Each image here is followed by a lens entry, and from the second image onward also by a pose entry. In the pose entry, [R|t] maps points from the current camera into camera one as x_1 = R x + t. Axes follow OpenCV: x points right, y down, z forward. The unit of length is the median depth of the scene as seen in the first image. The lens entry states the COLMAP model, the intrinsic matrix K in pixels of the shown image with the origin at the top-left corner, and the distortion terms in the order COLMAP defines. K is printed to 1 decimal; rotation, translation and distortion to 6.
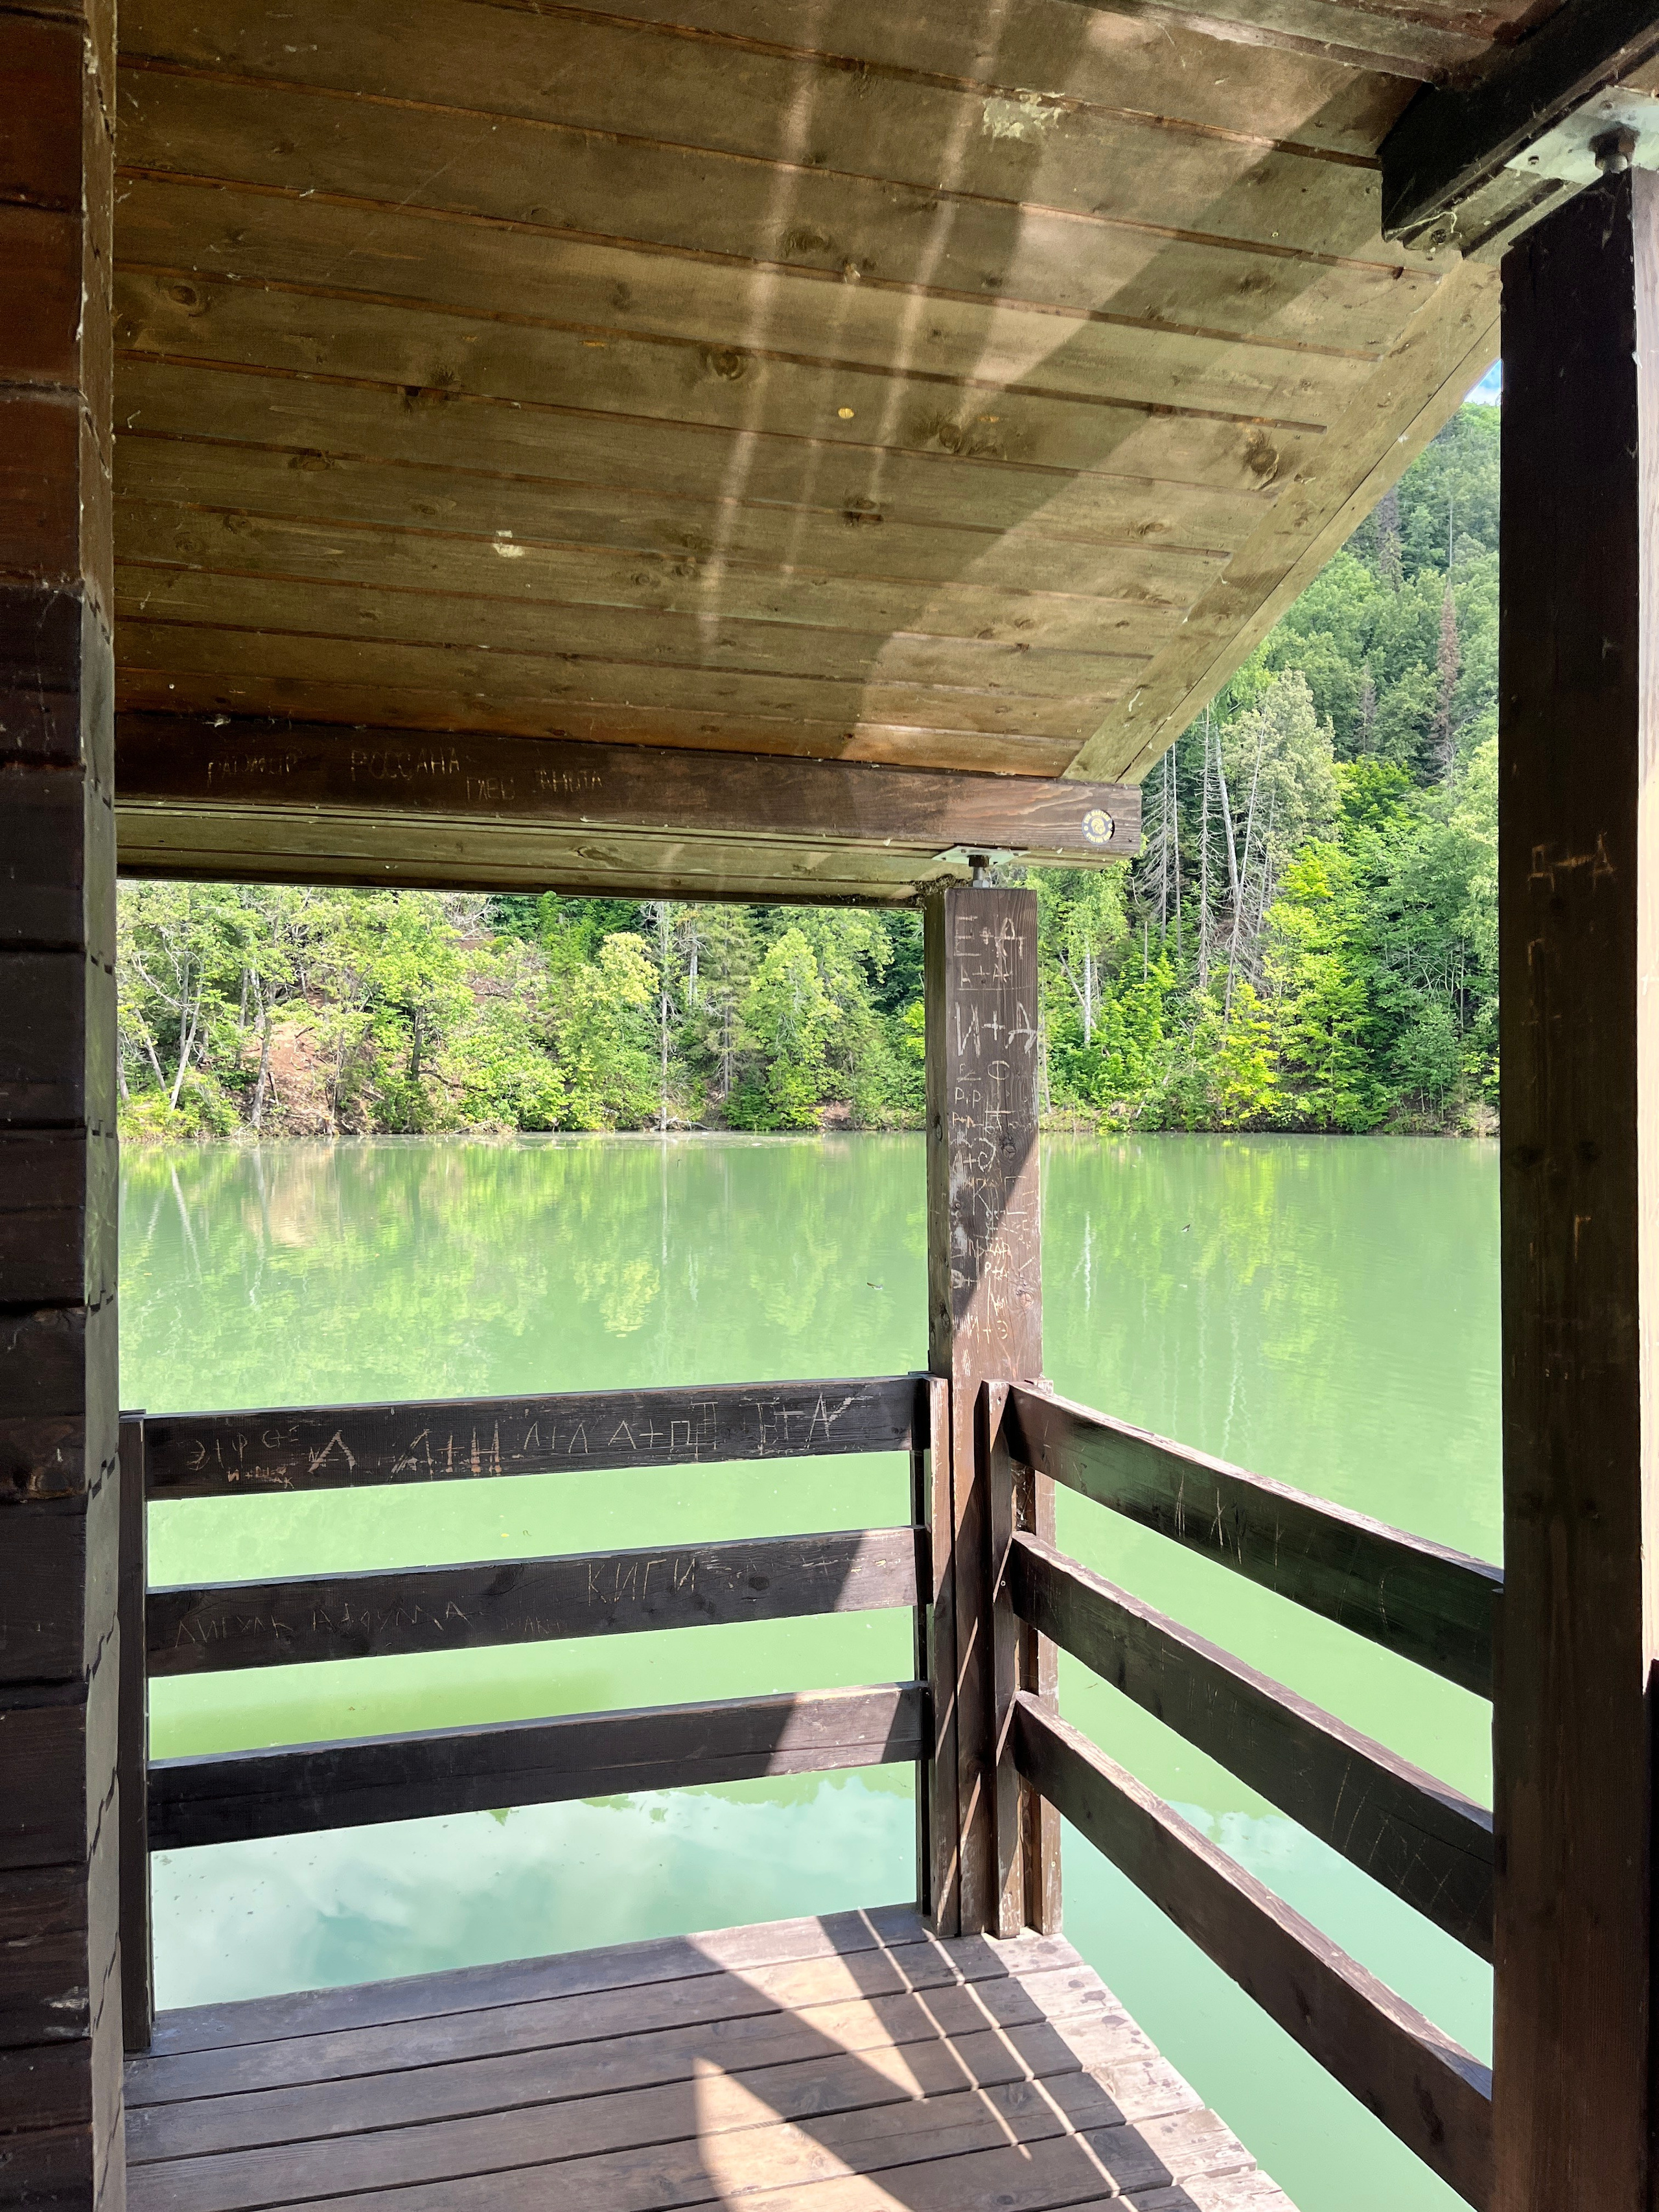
lens RADIAL K [[1667.1, 0, 797.5], [0, 1667.1, 1123.3], [0, 0, 1]] dist [0.052751, -0.037390]
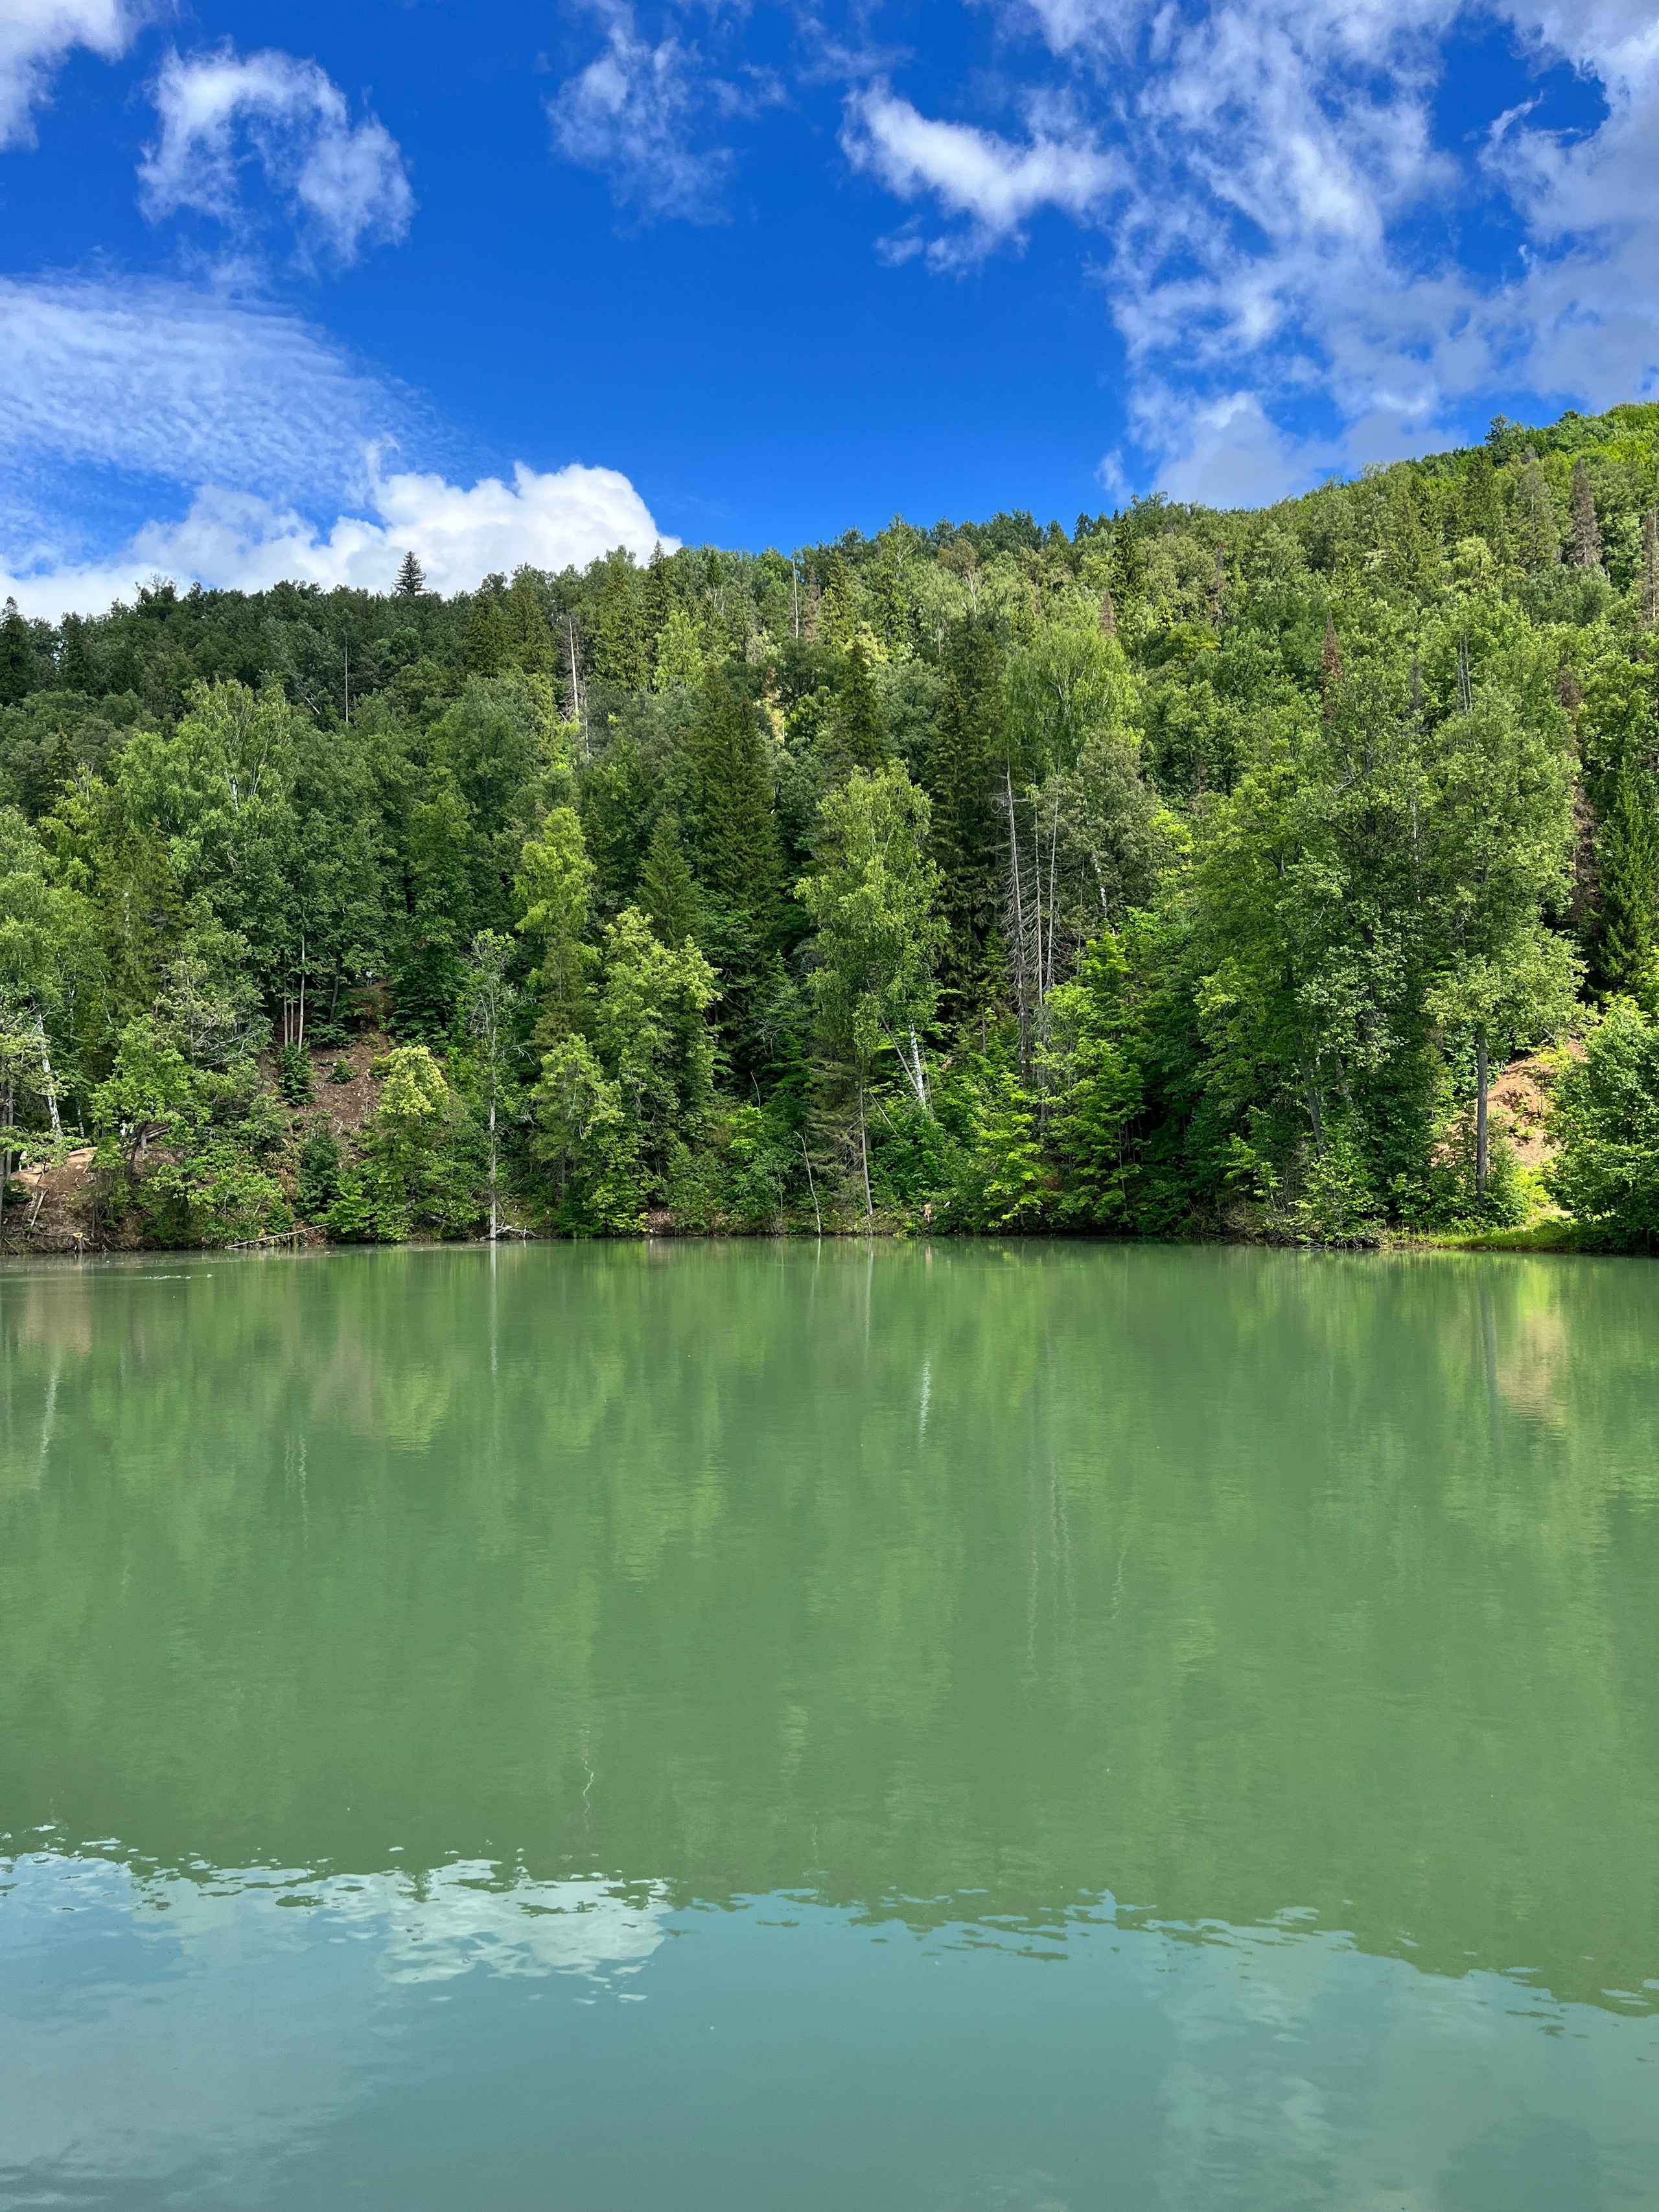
lens RADIAL K [[1667.1, 0, 816.1], [0, 1667.1, 1105.9], [0, 0, 1]] dist [0.052751, -0.037390]
pose [[0.965132, -0.033306, -0.259635, 0.372297], [0.016507, 0.997642, -0.066619, -0.005921], [0.261242, 0.060010, 0.963406, 0.093127]]
